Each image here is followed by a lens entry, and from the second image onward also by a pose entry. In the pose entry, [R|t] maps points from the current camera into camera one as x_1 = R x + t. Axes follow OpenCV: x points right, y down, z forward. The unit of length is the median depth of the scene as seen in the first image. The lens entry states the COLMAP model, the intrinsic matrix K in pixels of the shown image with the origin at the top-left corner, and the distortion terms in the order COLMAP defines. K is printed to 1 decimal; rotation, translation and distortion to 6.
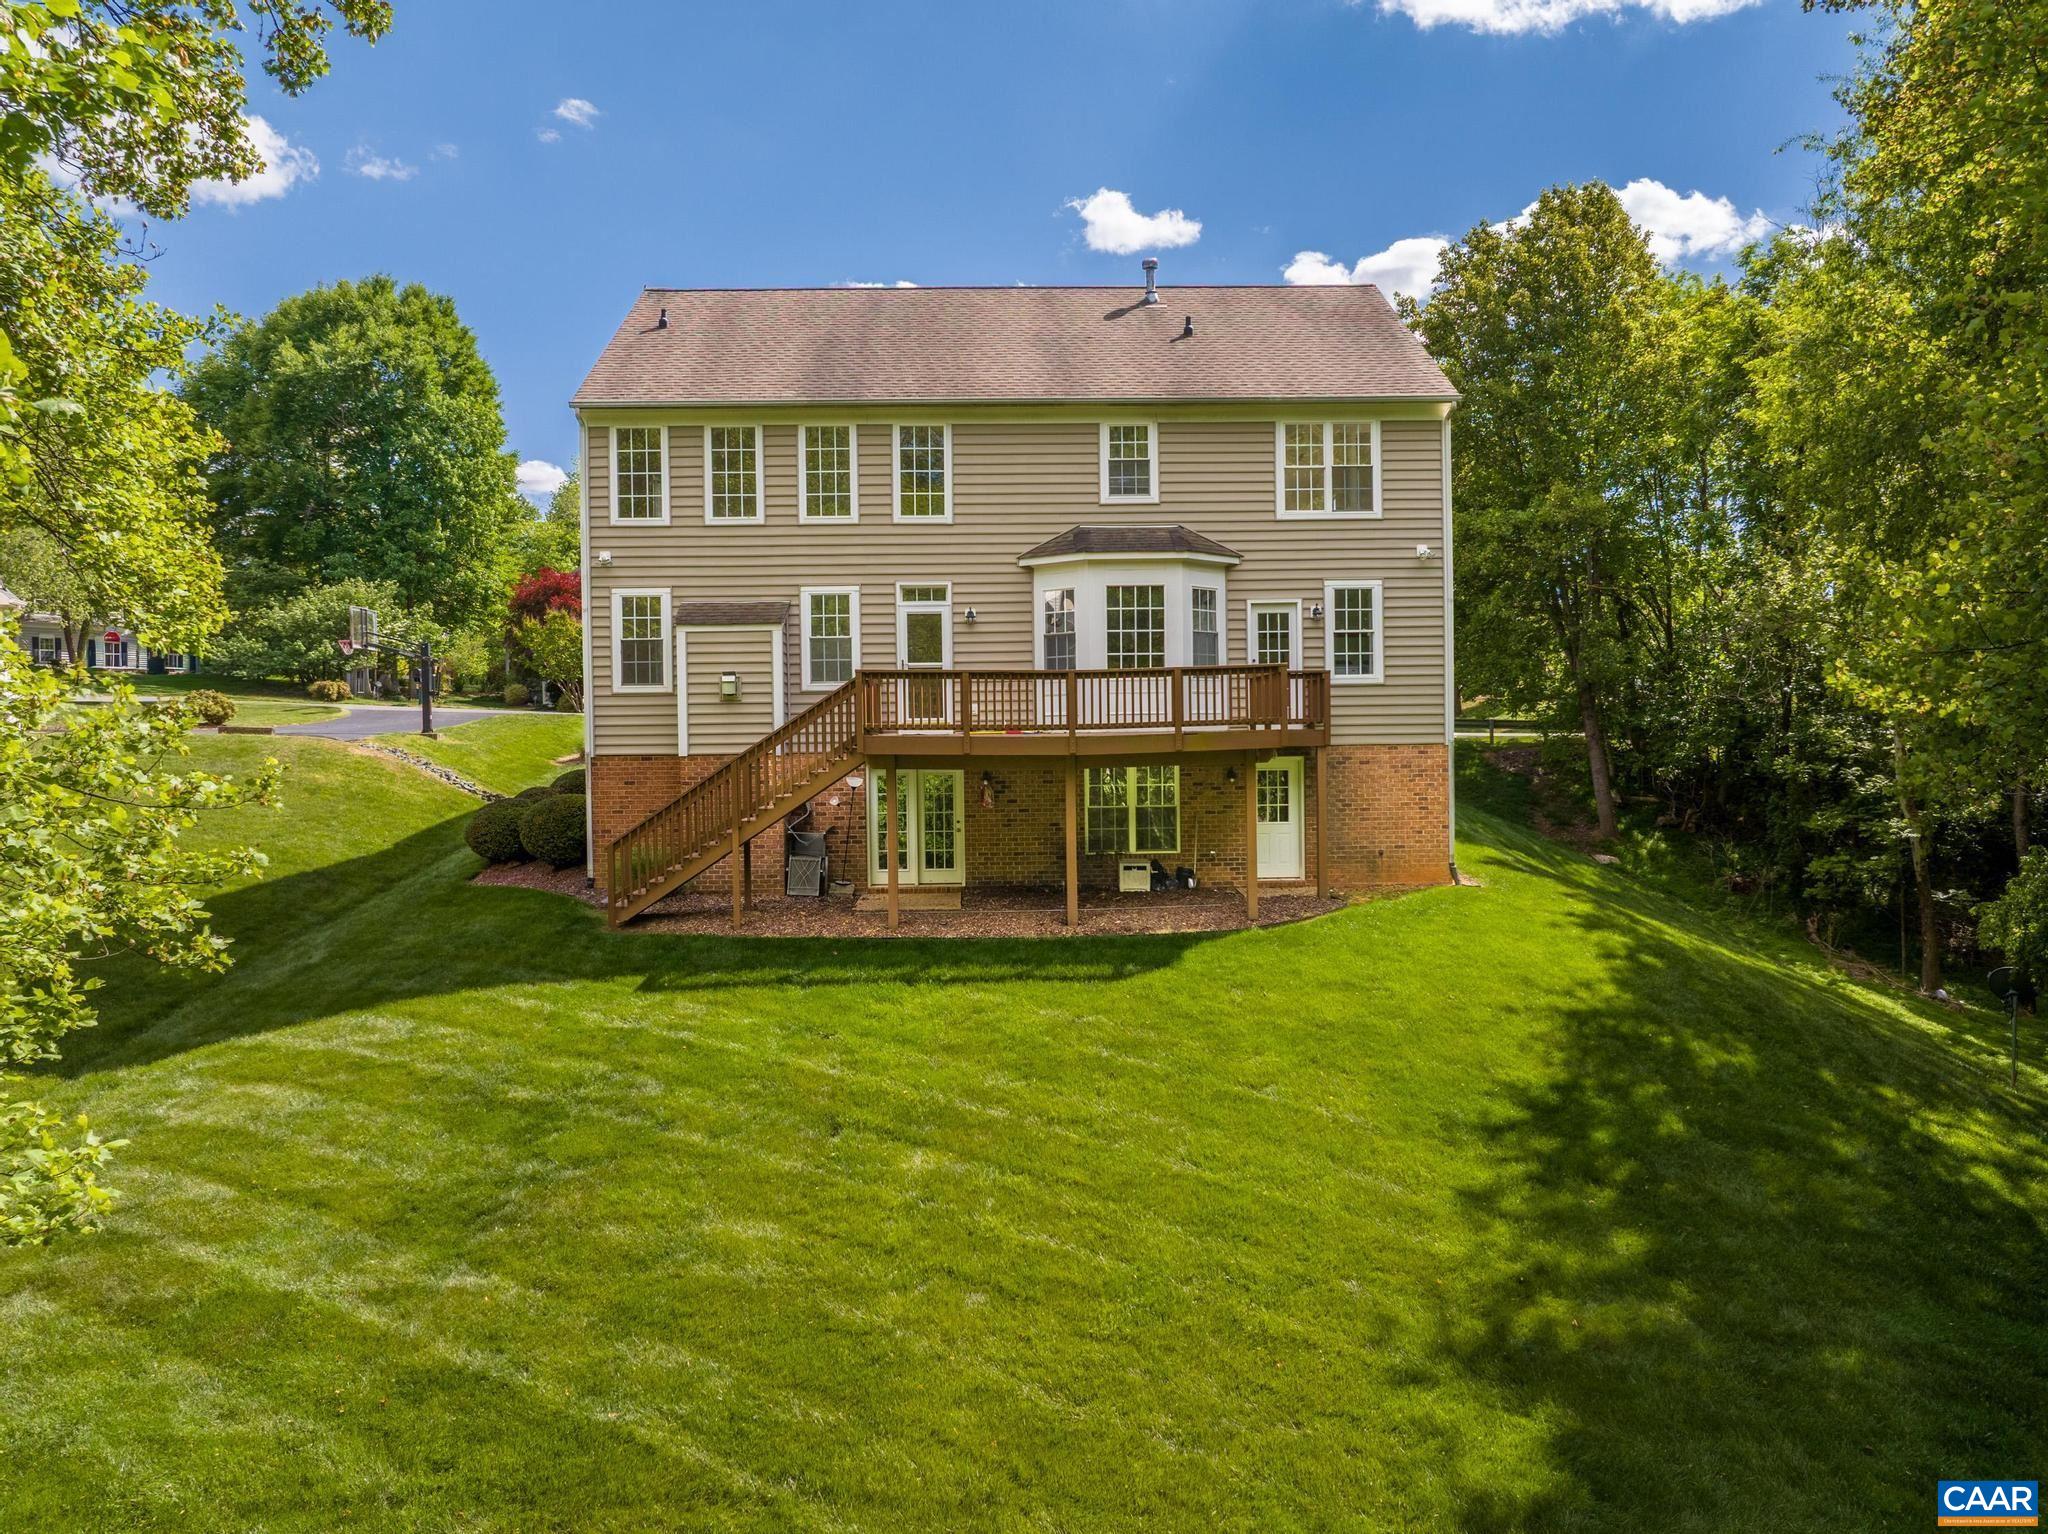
lens RADIAL K [[1444.3, 0, 1026.8], [0, 1444.3, 780.5], [0, 0, 1]] dist [-0.028366, -0.004766]
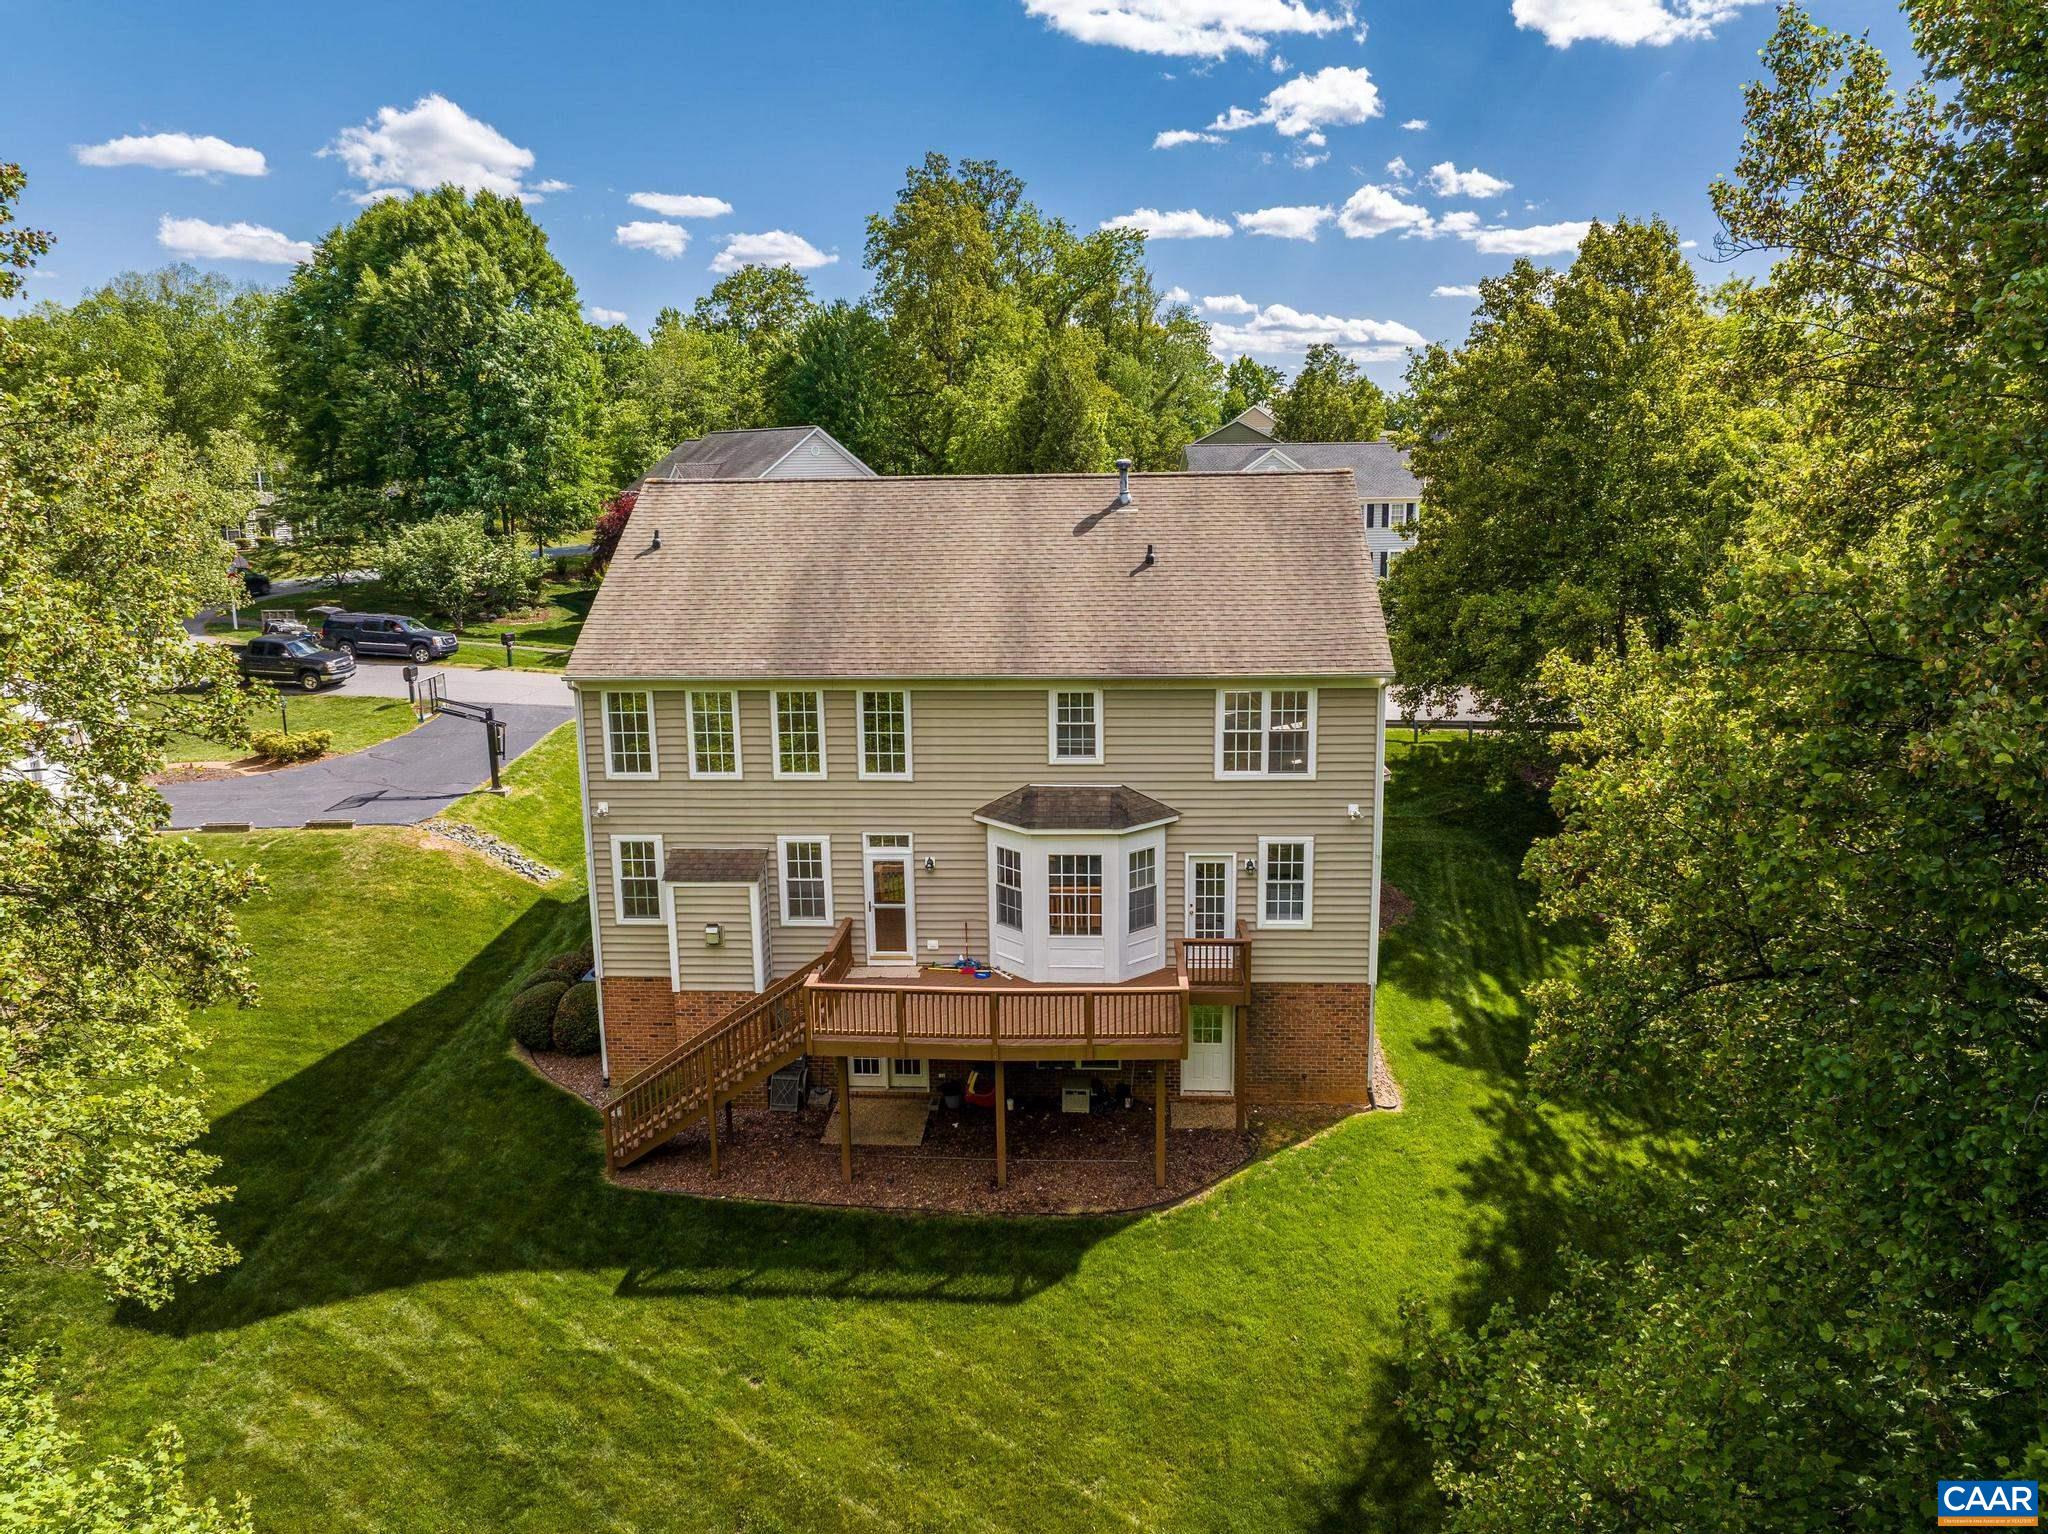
lens RADIAL K [[1447.5, 0, 1024.0], [0, 1447.5, 767.0], [0, 0, 1]] dist [-0.001817, -0.063362]
pose [[0.995499, 0.018381, -0.092969, 0.133260], [-0.001350, 0.983662, 0.180022, -0.385364], [0.094759, -0.179087, 0.979259, -0.057556]]
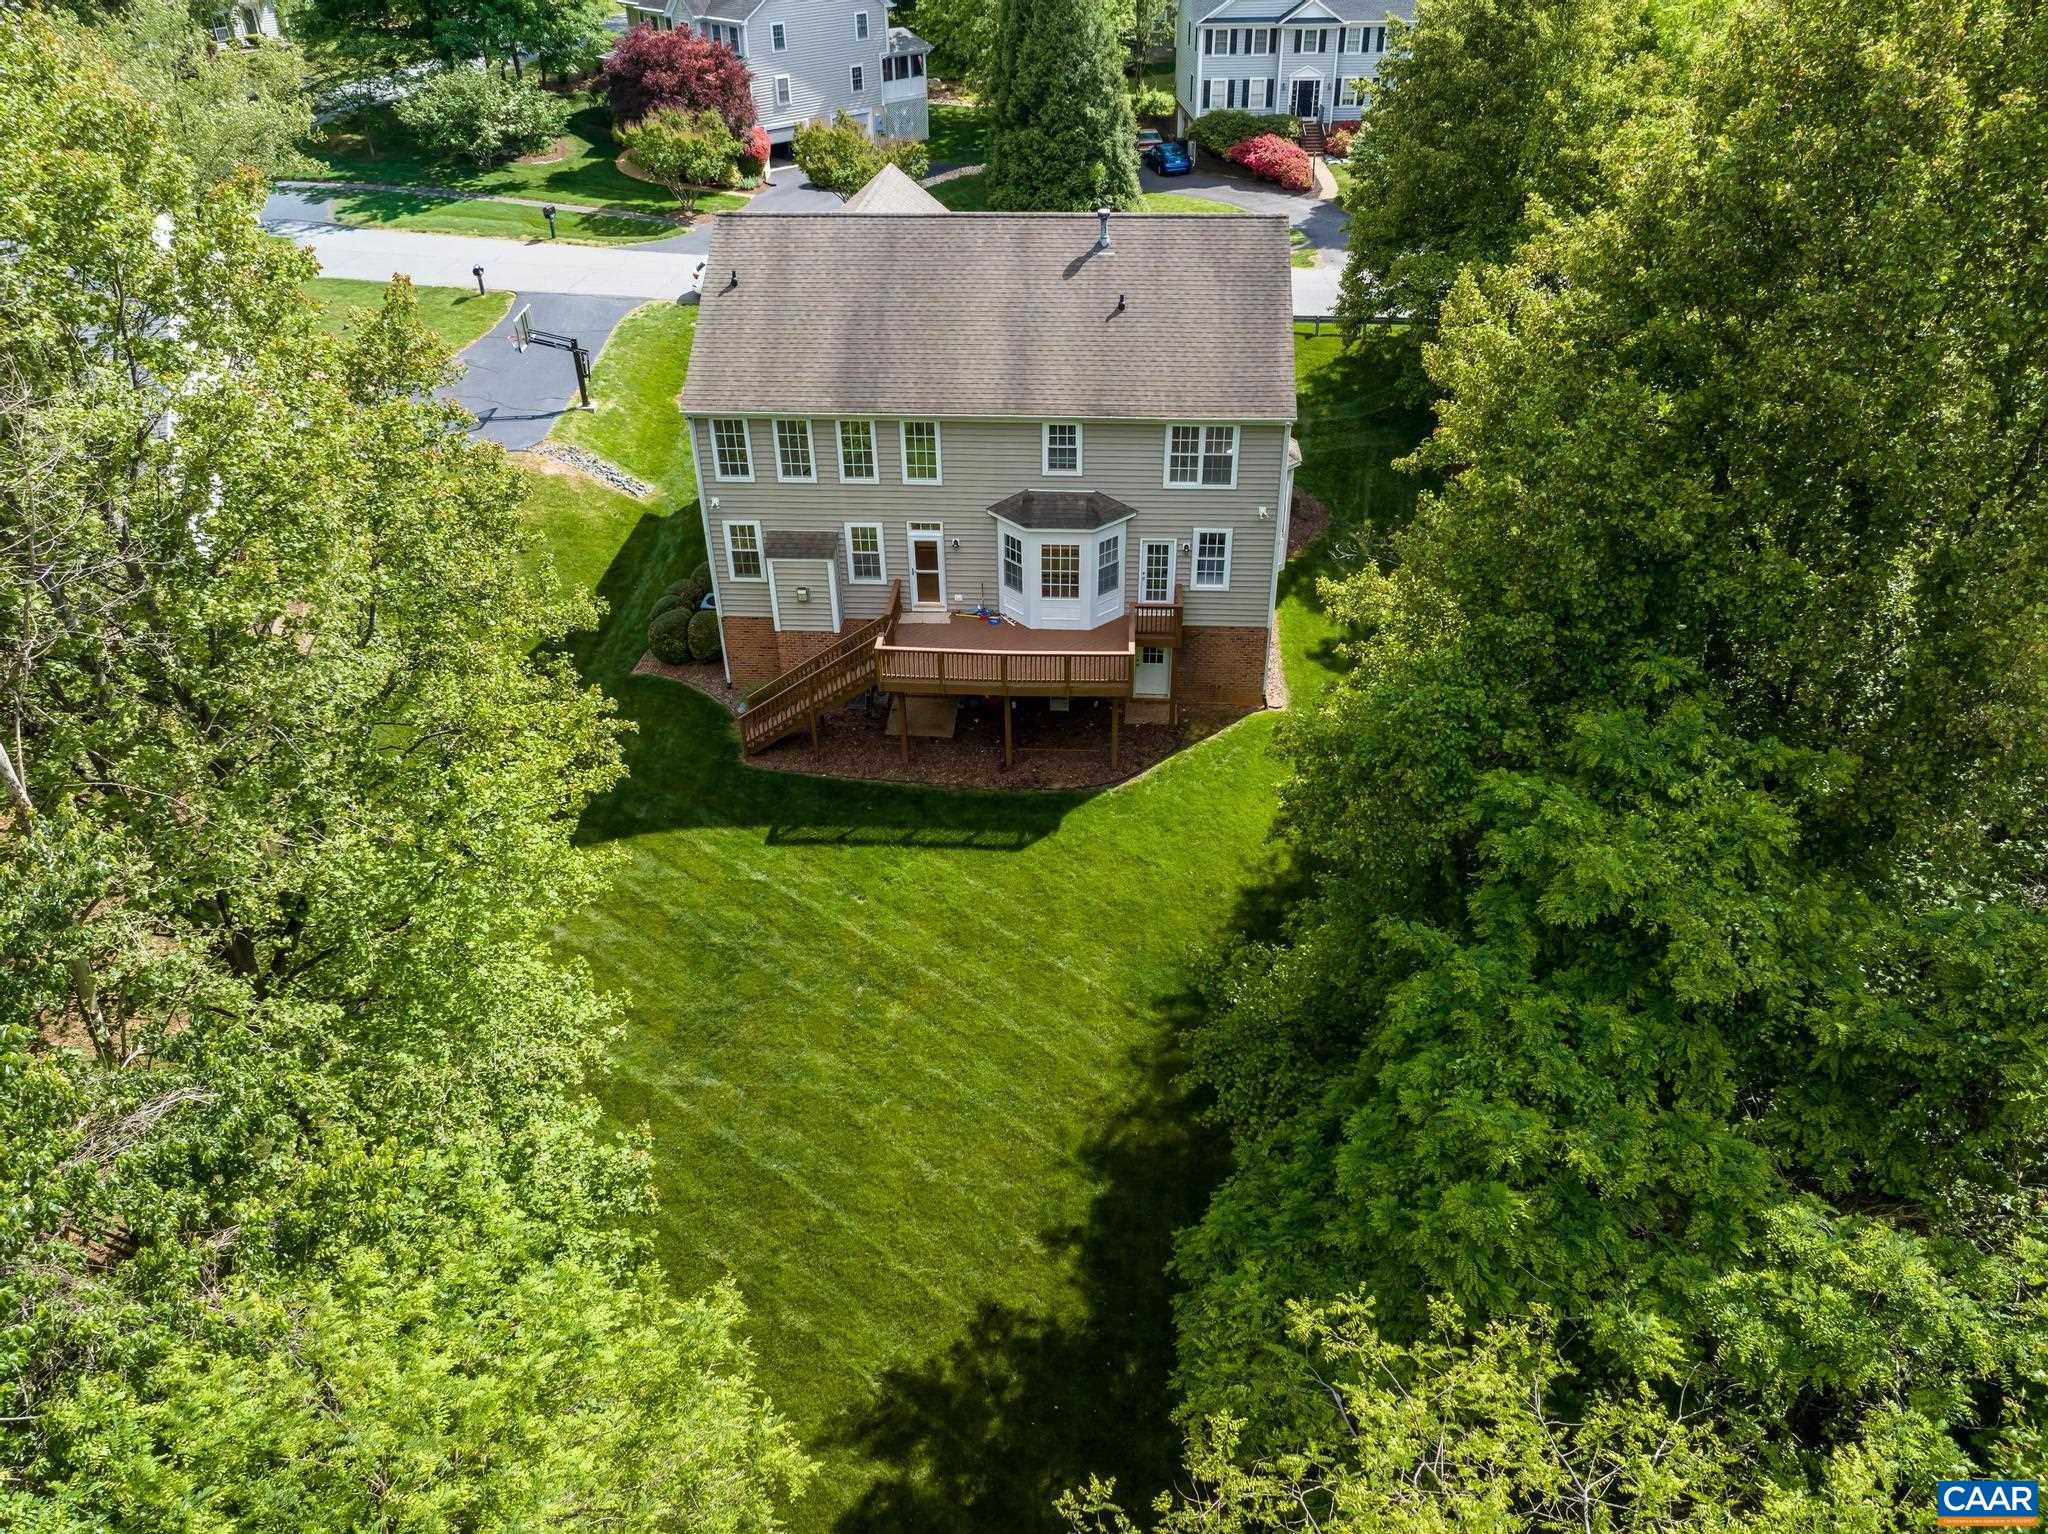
lens RADIAL K [[1447.5, 0, 1024.0], [0, 1447.5, 767.0], [0, 0, 1]] dist [-0.001817, -0.063362]
pose [[0.995612, 0.053475, -0.076788, 0.161887], [-0.002801, 0.837279, 0.546769, -0.750714], [0.093532, -0.544155, 0.833755, -0.390518]]
